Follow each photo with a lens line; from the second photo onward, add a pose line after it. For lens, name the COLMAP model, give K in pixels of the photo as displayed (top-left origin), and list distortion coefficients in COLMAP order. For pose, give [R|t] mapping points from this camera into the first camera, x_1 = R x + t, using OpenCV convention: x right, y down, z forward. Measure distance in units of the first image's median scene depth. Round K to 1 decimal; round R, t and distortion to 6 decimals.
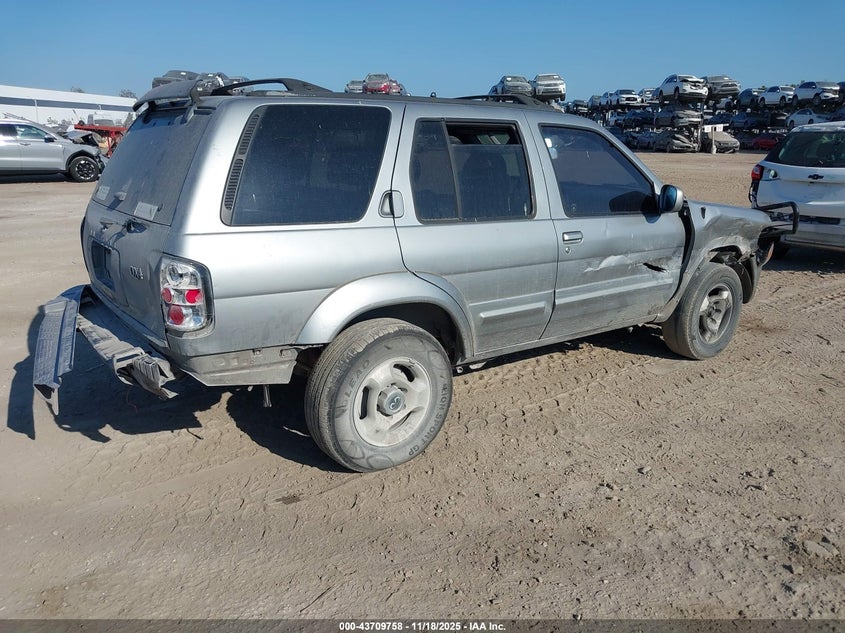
lens RADIAL K [[692.1, 0, 422.5], [0, 692.1, 316.5], [0, 0, 1]] dist [0.009168, -0.001024]
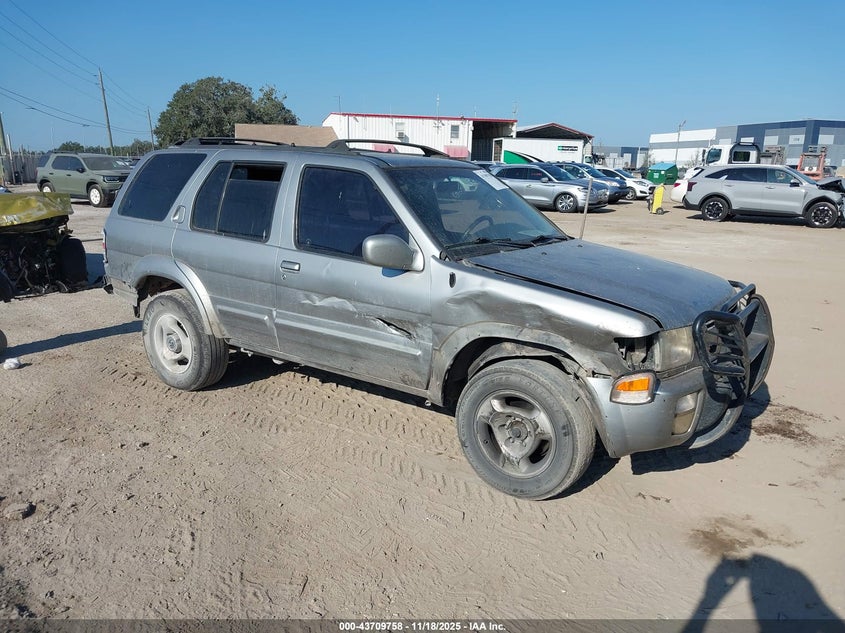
lens RADIAL K [[692.1, 0, 422.5], [0, 692.1, 316.5], [0, 0, 1]] dist [0.009168, -0.001024]
pose [[0.291589, 0.206025, -0.934093, 1.432668], [-0.264729, 0.955768, 0.128167, -0.255526], [0.919181, 0.209909, 0.333232, 0.918857]]
